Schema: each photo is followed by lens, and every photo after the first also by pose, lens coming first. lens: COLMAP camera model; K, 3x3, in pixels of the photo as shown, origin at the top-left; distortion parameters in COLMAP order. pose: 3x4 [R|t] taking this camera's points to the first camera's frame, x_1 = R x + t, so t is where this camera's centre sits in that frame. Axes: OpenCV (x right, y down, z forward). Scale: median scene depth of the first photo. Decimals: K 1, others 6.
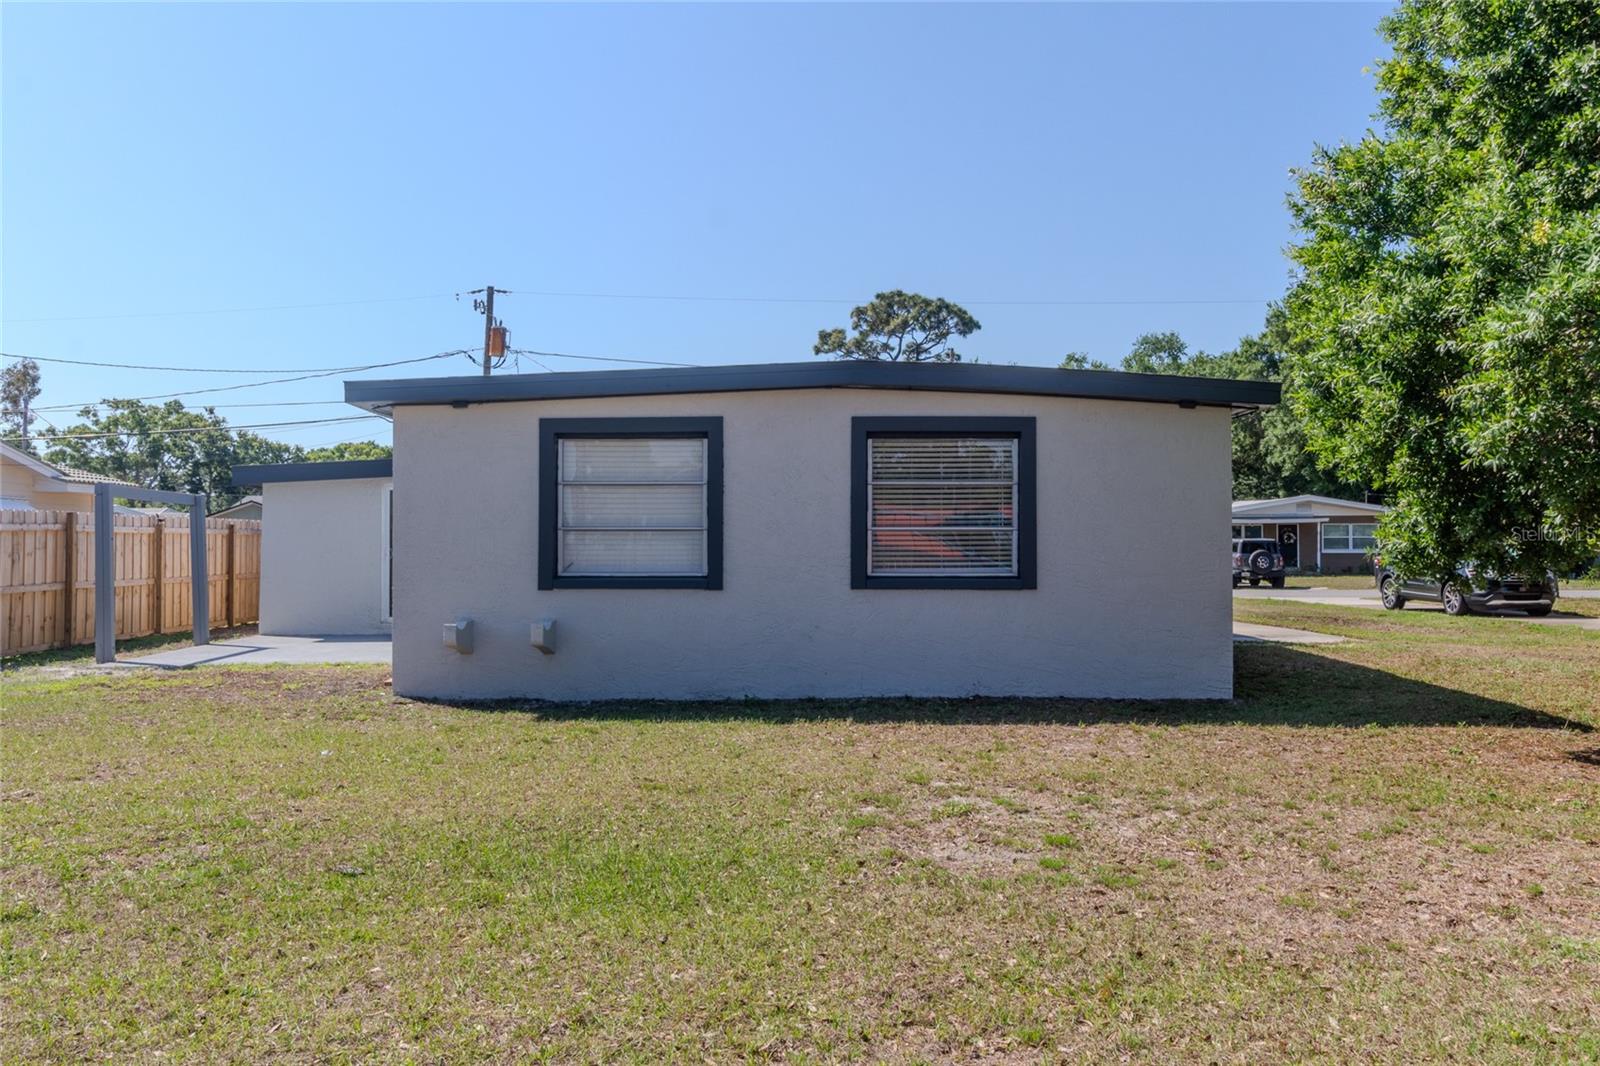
lens RADIAL K [[1283.4, 0, 804.8], [0, 1283.4, 527.5], [0, 0, 1]] dist [0.006629, -0.004943]
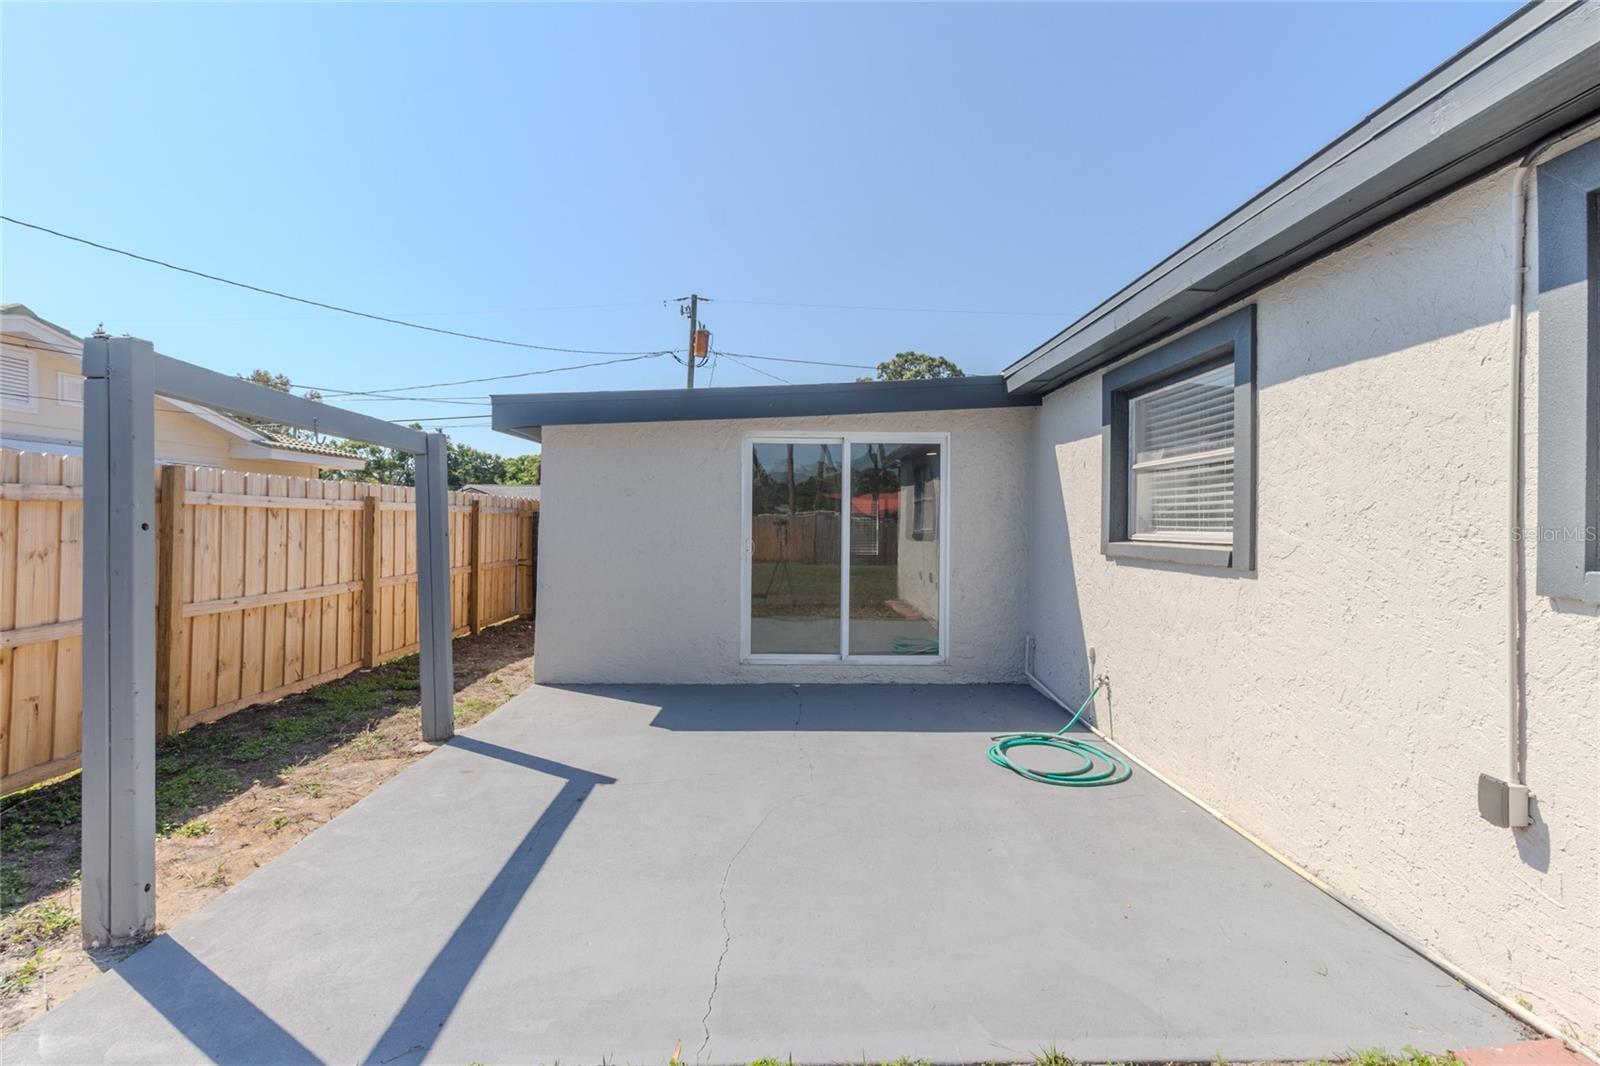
lens RADIAL K [[751.1, 0, 800.5], [0, 751.1, 525.7], [0, 0, 1]] dist [0.001526, 0.001174]
pose [[0.999807, 0.011315, 0.016032, -0.066132], [-0.011596, 0.999778, 0.017596, 0.000687], [-0.015829, -0.017779, 0.999717, 0.140008]]
